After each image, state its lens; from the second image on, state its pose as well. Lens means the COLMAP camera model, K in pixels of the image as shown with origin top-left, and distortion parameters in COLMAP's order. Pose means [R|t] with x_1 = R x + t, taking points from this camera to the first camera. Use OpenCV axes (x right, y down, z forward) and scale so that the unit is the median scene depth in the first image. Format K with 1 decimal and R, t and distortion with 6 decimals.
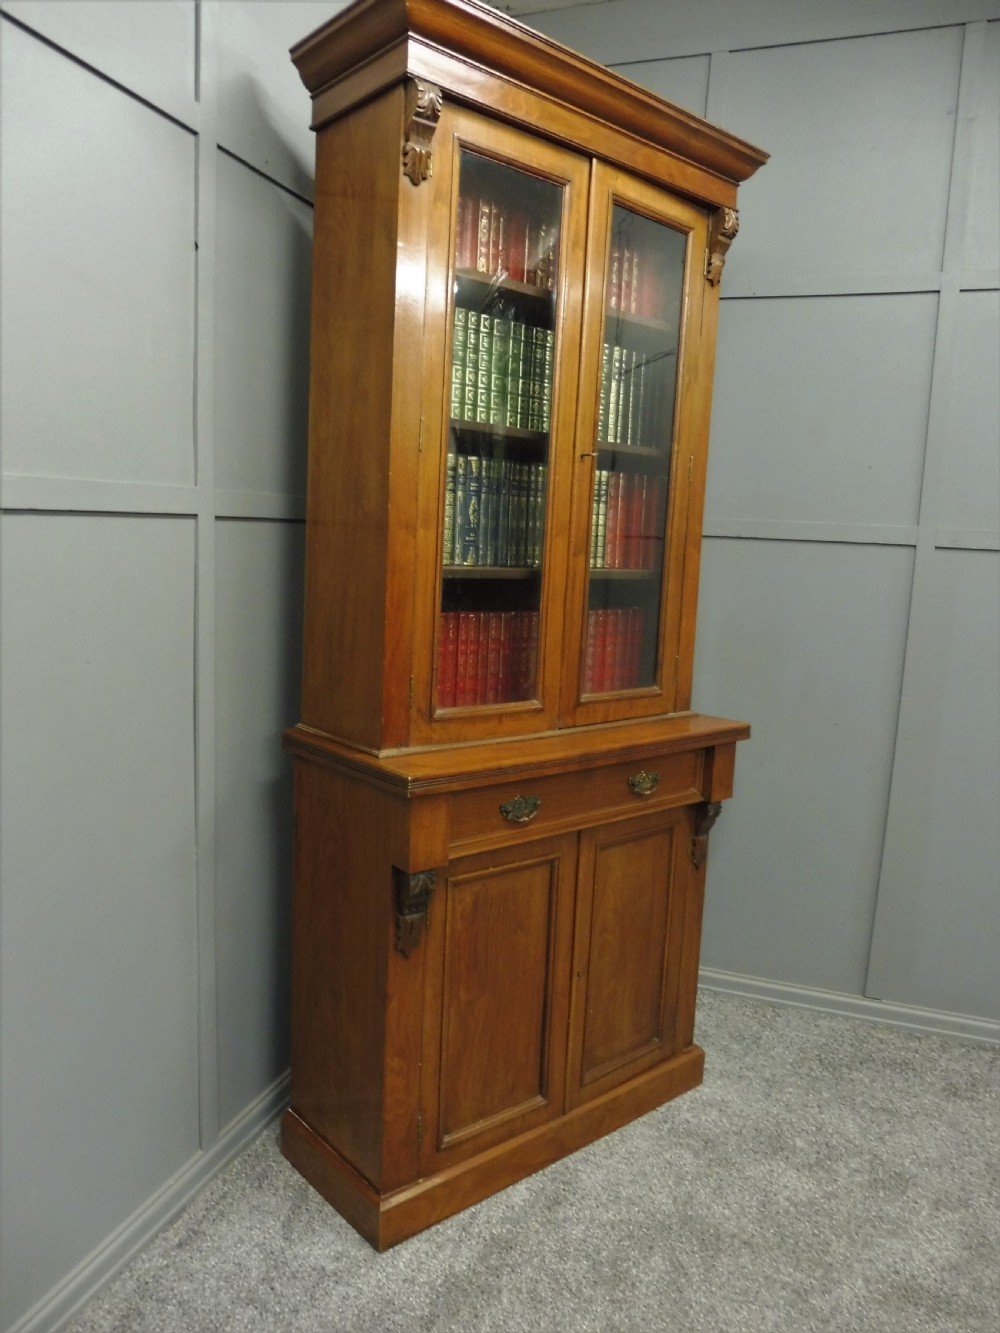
lens RADIAL K [[970.5, 0, 497.3], [0, 970.5, 675.7], [0, 0, 1]] dist [-0.052886, 0.021152]
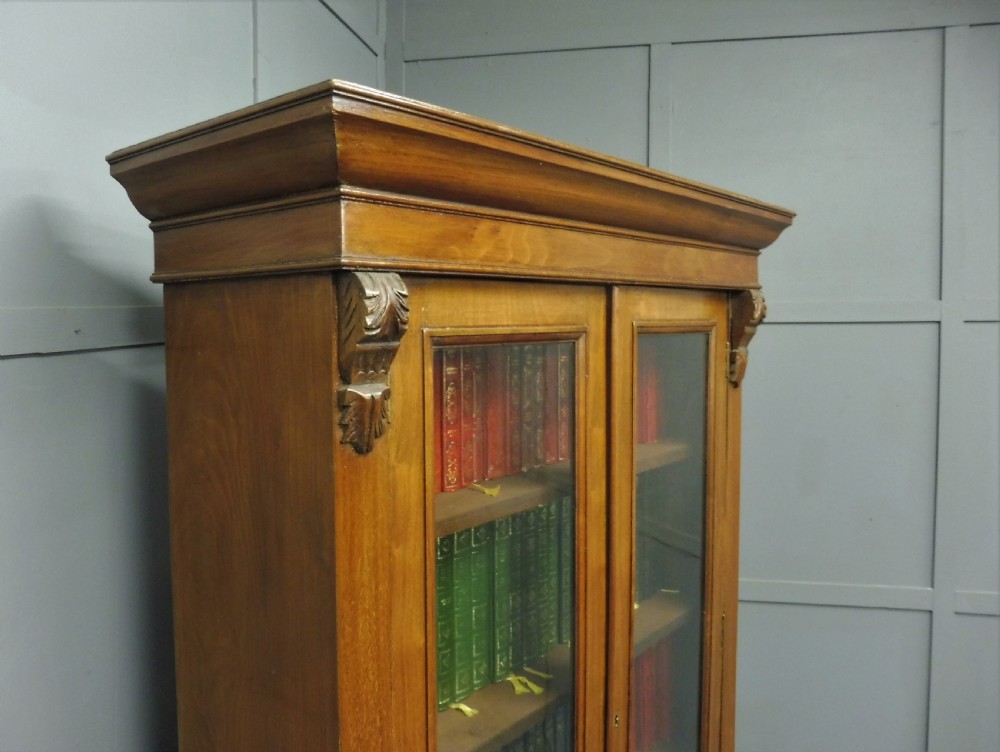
lens RADIAL K [[805.8, 0, 472.3], [0, 805.8, 348.5], [0, 0, 1]] dist [-0.063456, 0.005213]
pose [[0.986492, -0.060934, 0.152052, -0.074399], [0.075868, 0.992636, -0.094430, -0.431726], [-0.145179, 0.104691, 0.983851, 0.461277]]
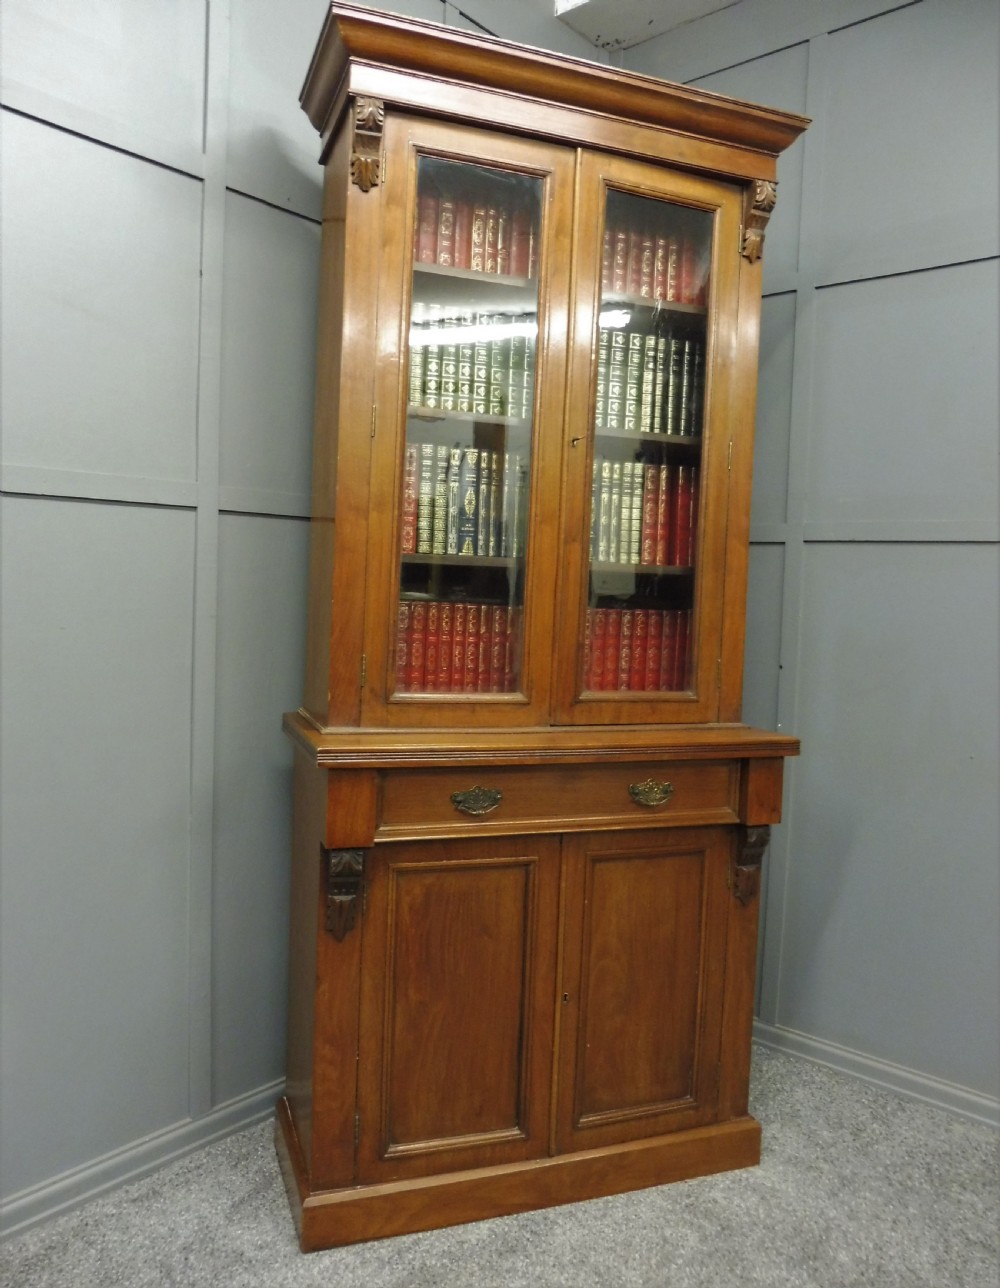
lens RADIAL K [[974.8, 0, 492.4], [0, 974.8, 627.8], [0, 0, 1]] dist [-0.064422, 0.031980]
pose [[0.934475, 0.004745, -0.355998, 0.357122], [-0.046869, 0.992849, -0.109793, 0.068638], [0.352931, 0.119284, 0.928014, 0.091794]]
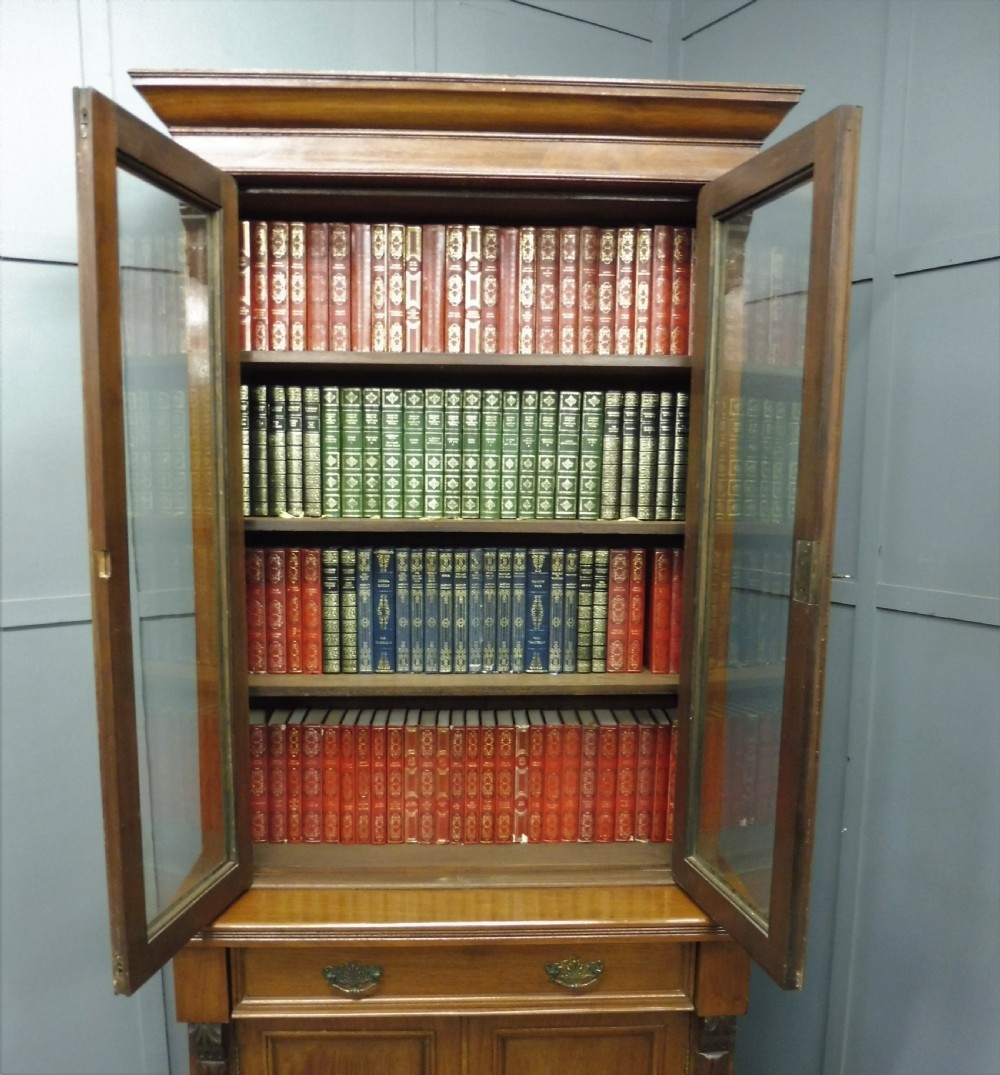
lens RADIAL K [[975.2, 0, 499.4], [0, 975.2, 609.5], [0, 0, 1]] dist [-0.044613, 0.000000]
pose [[0.785192, 0.049300, -0.617287, 0.599350], [-0.060900, 0.998141, 0.002252, -0.181048], [0.616251, 0.035825, 0.786735, 0.376997]]
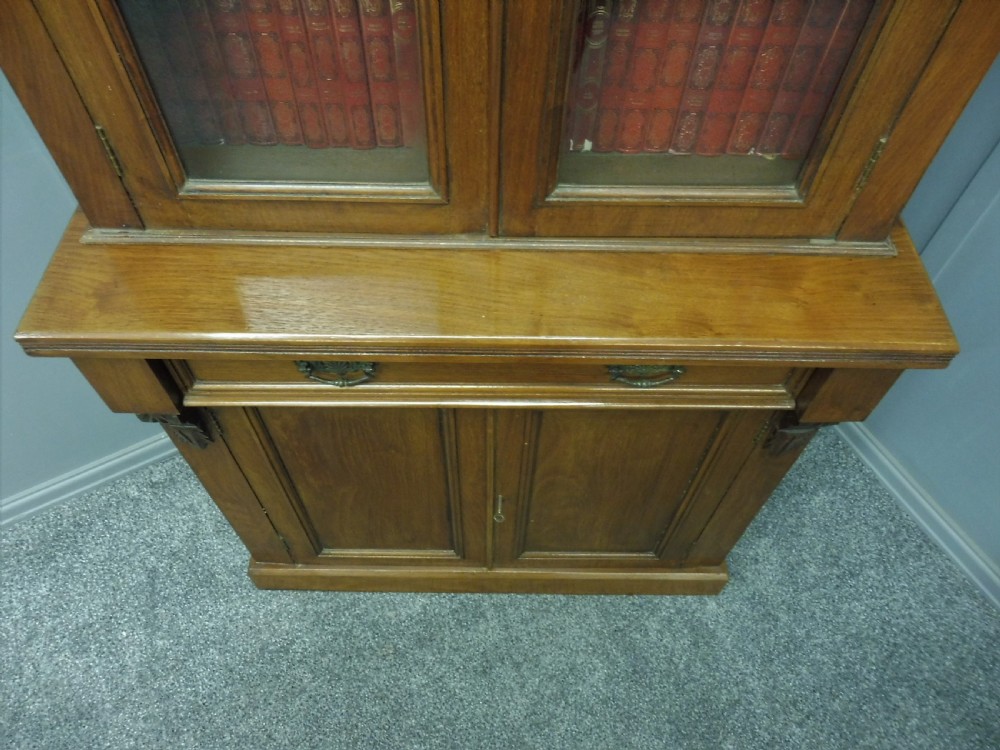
lens RADIAL K [[728.0, 0, 503.9], [0, 728.0, 378.8], [0, 0, 1]] dist [-0.052886, 0.021152]
pose [[0.756408, 0.521376, -0.394987, 0.273769], [-0.080302, 0.673314, 0.734983, -0.189897], [0.649152, -0.524229, 0.551167, 0.767947]]
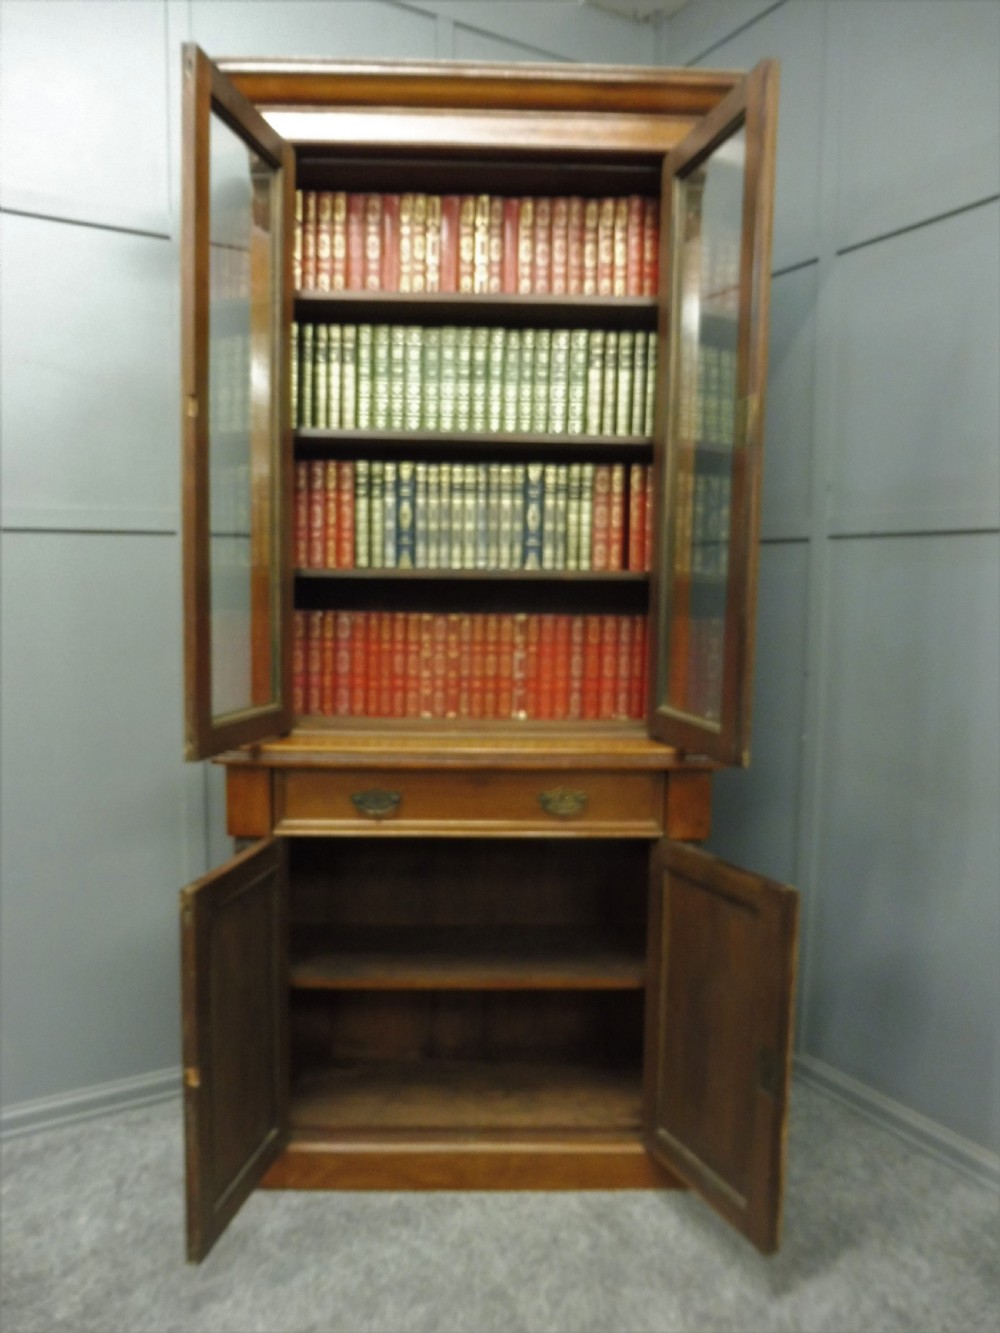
lens RADIAL K [[970.5, 0, 493.3], [0, 970.5, 675.3], [0, 0, 1]] dist [-0.052886, 0.021152]
pose [[0.772862, 0.023981, -0.634121, 0.715800], [-0.068461, 0.996604, -0.045751, 0.042867], [0.630871, 0.078771, 0.771879, 0.270518]]
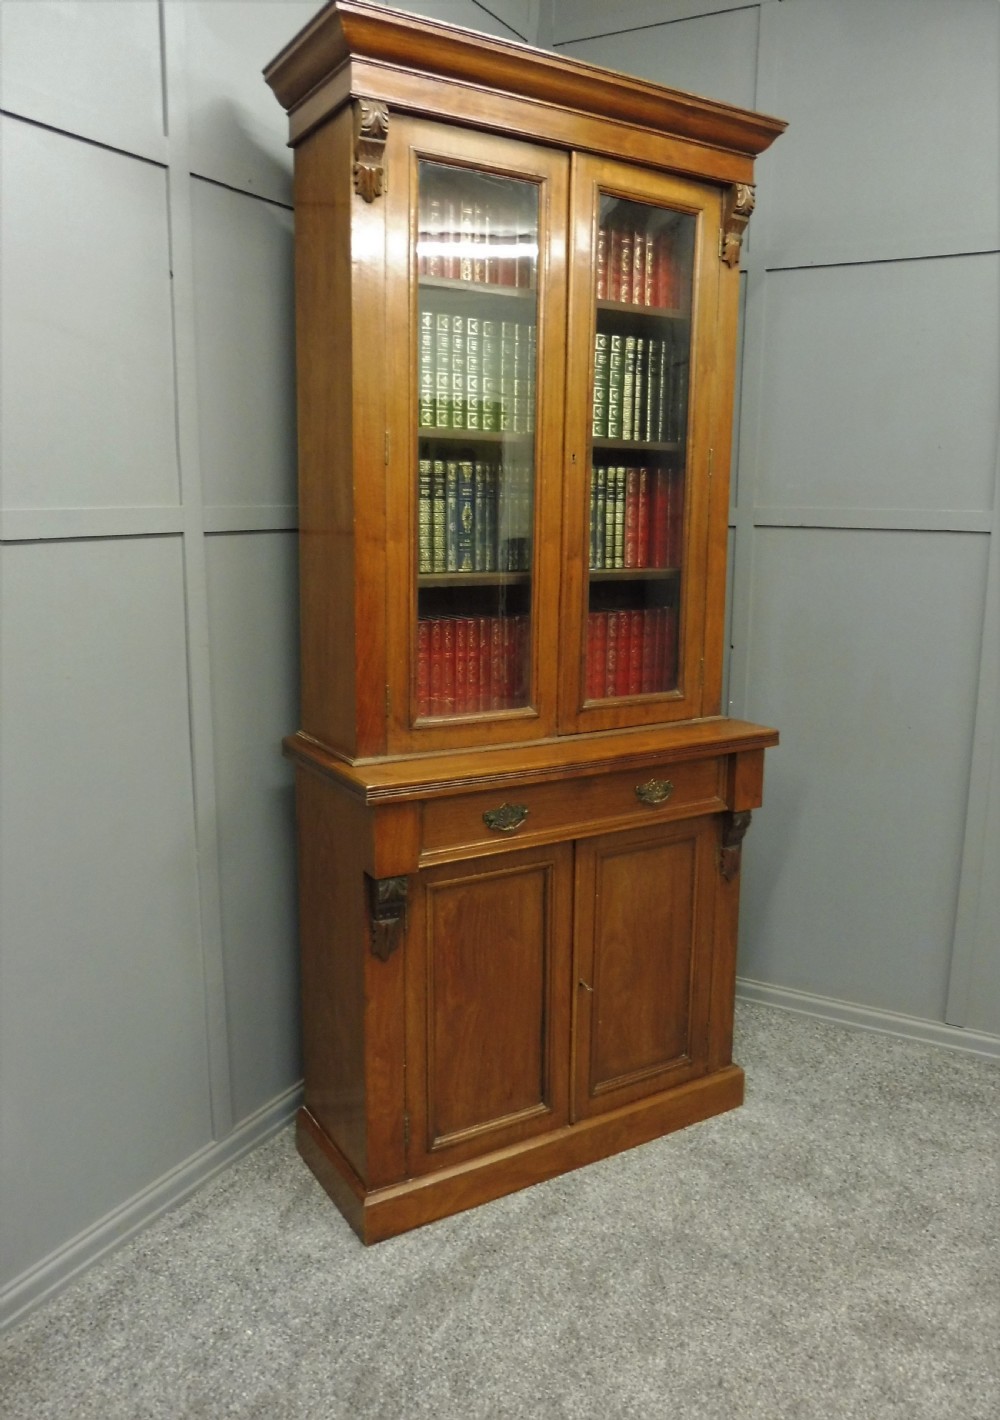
lens RADIAL K [[1078.1, 0, 553.7], [0, 1078.1, 689.5], [0, 0, 1]] dist [-0.036224, -0.018896]
pose [[0.990345, -0.004307, -0.138557, 0.216432], [0.007825, 0.999660, 0.024855, -0.019993], [0.138403, -0.025699, 0.990042, -0.084554]]
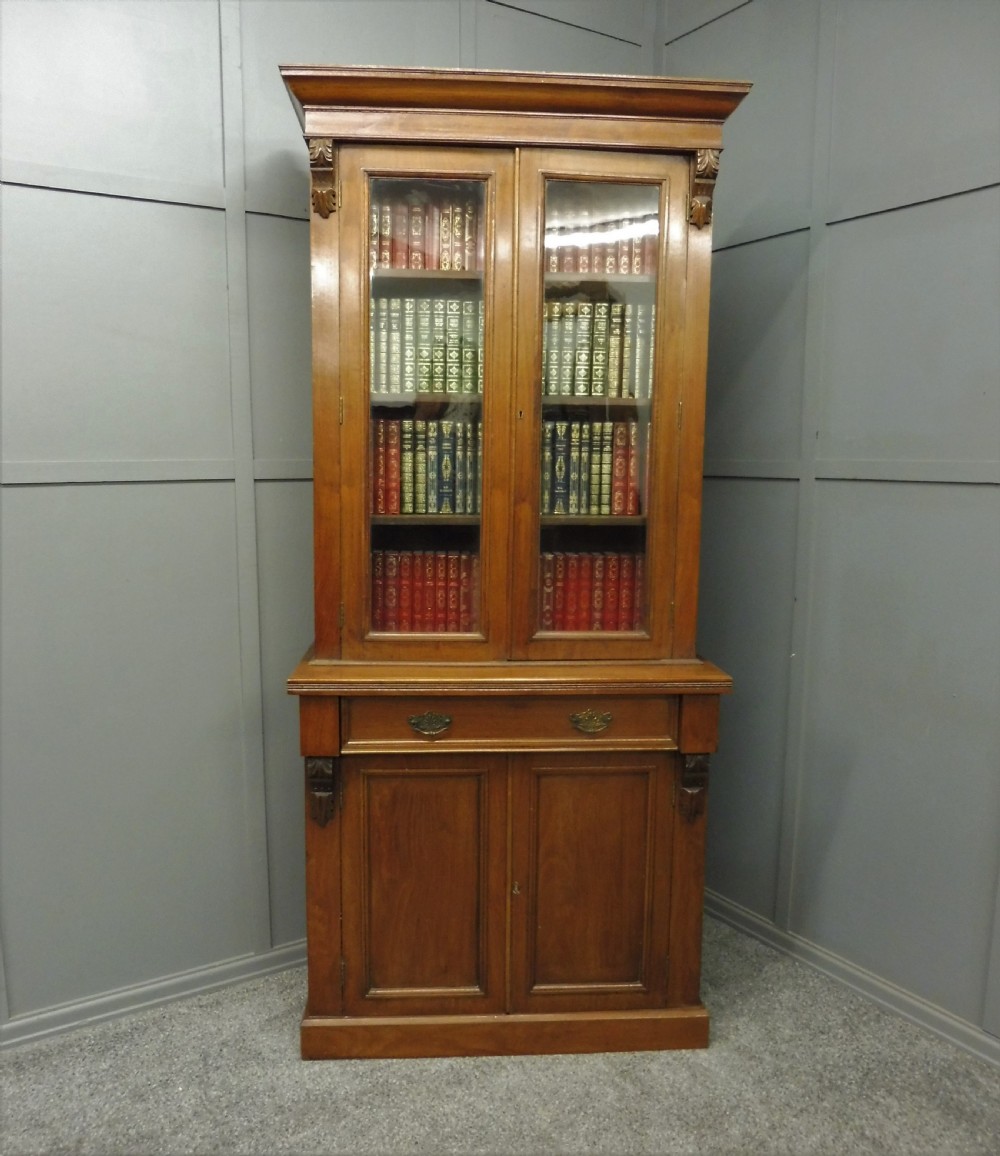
lens RADIAL K [[974.8, 0, 496.2], [0, 974.8, 597.1], [0, 0, 1]] dist [-0.038142, -0.026482]
pose [[0.797195, 0.045448, -0.602009, 0.740433], [-0.059933, 0.998194, -0.004007, -0.012488], [0.600740, 0.039274, 0.798479, 0.104661]]
